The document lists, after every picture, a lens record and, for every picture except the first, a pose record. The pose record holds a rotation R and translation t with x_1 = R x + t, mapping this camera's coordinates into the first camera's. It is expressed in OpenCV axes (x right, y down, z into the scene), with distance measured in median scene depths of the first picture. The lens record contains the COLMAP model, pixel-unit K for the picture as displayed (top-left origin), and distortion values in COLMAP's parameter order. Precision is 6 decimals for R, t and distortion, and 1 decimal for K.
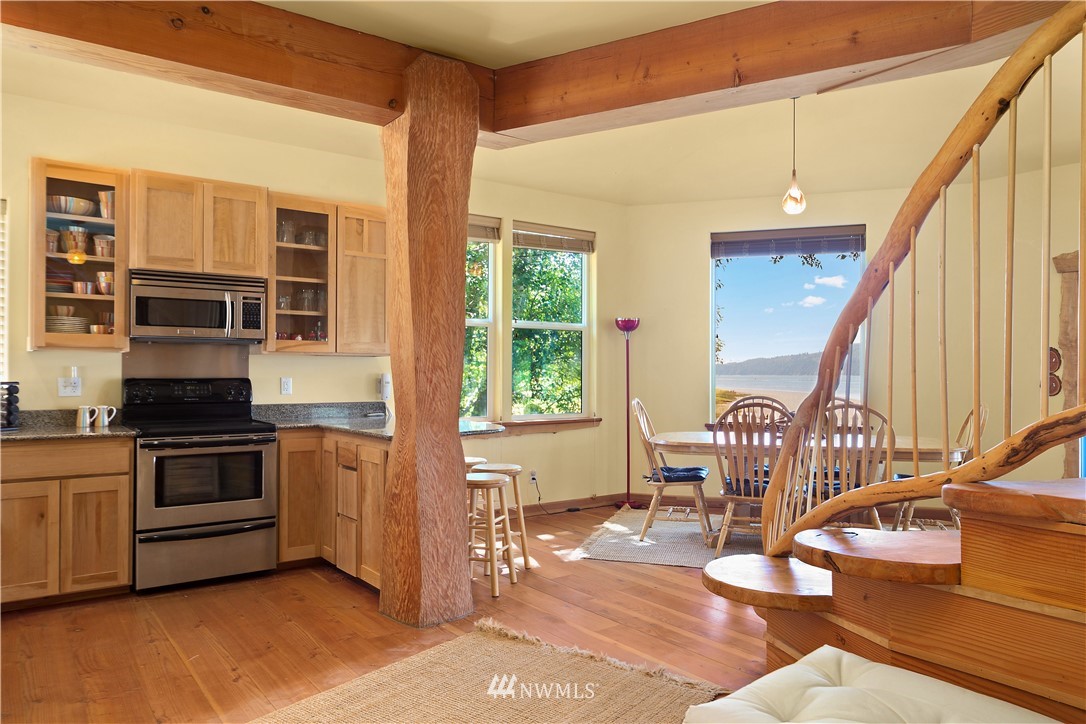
lens RADIAL K [[736.9, 0, 543.0], [0, 736.9, 362.0], [0, 0, 1]] dist [-0.000544, -0.000736]
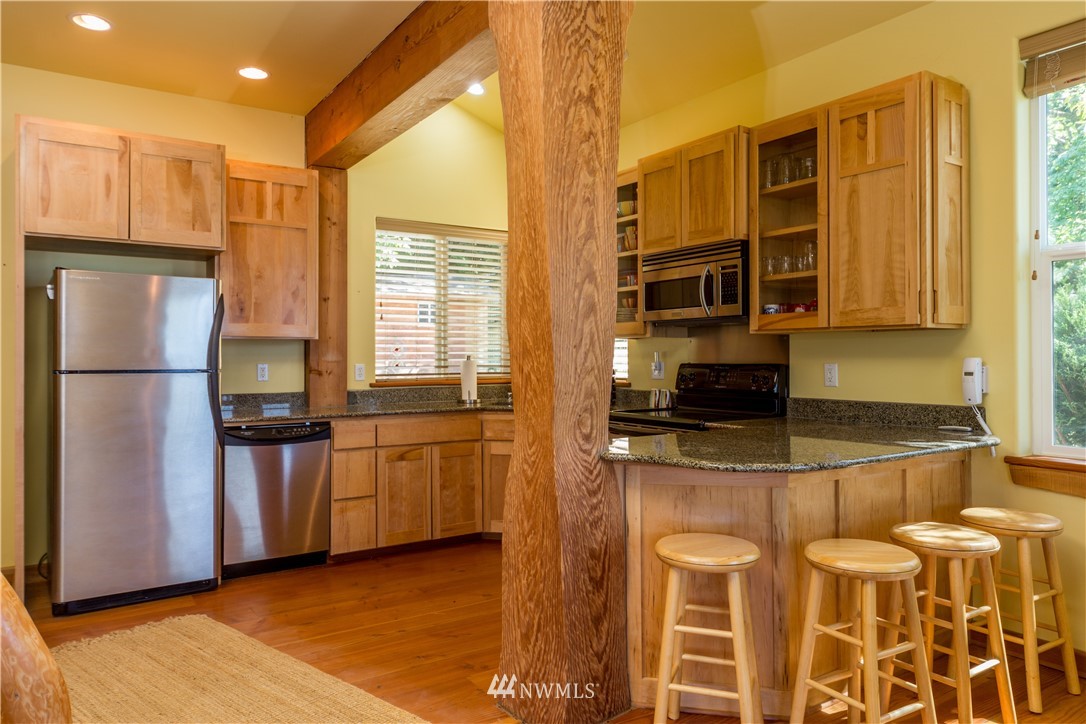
lens RADIAL K [[742.3, 0, 559.6], [0, 742.3, 351.0], [0, 0, 1]] dist [0.000771, -0.000203]
pose [[-0.037476, -0.009921, -0.999248, 0.486558], [0.017864, 0.999784, -0.010596, 0.014395], [0.999138, -0.018248, -0.037291, 0.927528]]
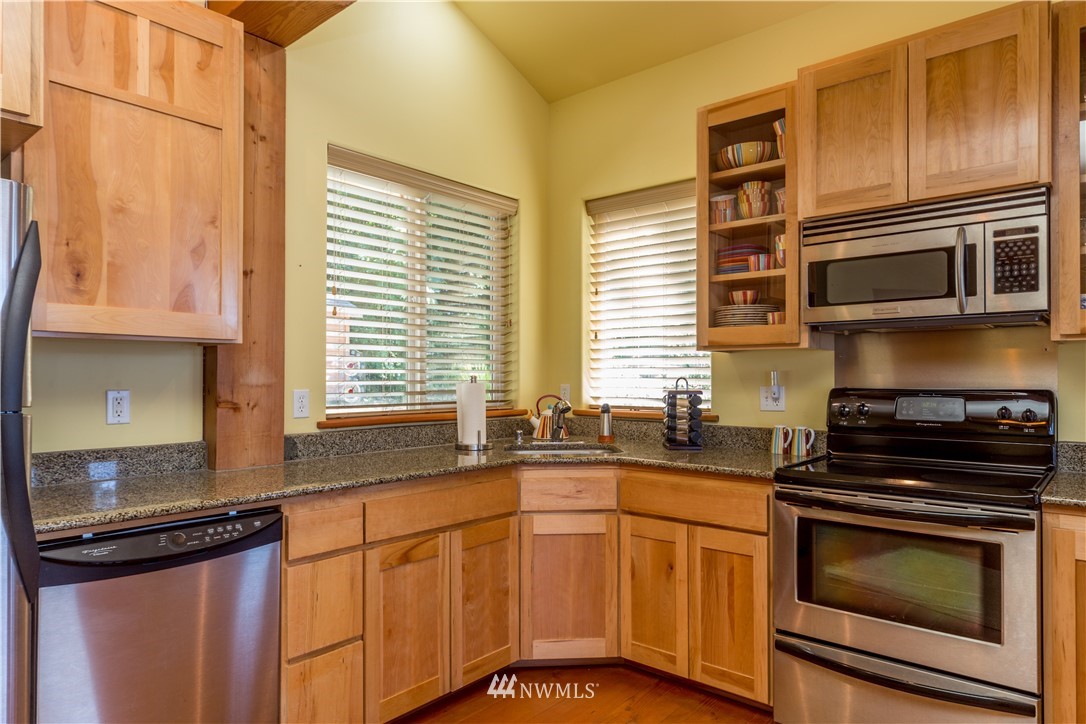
lens RADIAL K [[663.5, 0, 564.3], [0, 663.5, 373.9], [0, 0, 1]] dist [-0.001588, -0.000912]
pose [[0.231014, -0.007841, -0.972919, -0.031516], [0.015587, 0.999869, -0.004357, 0.008686], [0.972826, -0.014159, 0.231106, 0.657824]]
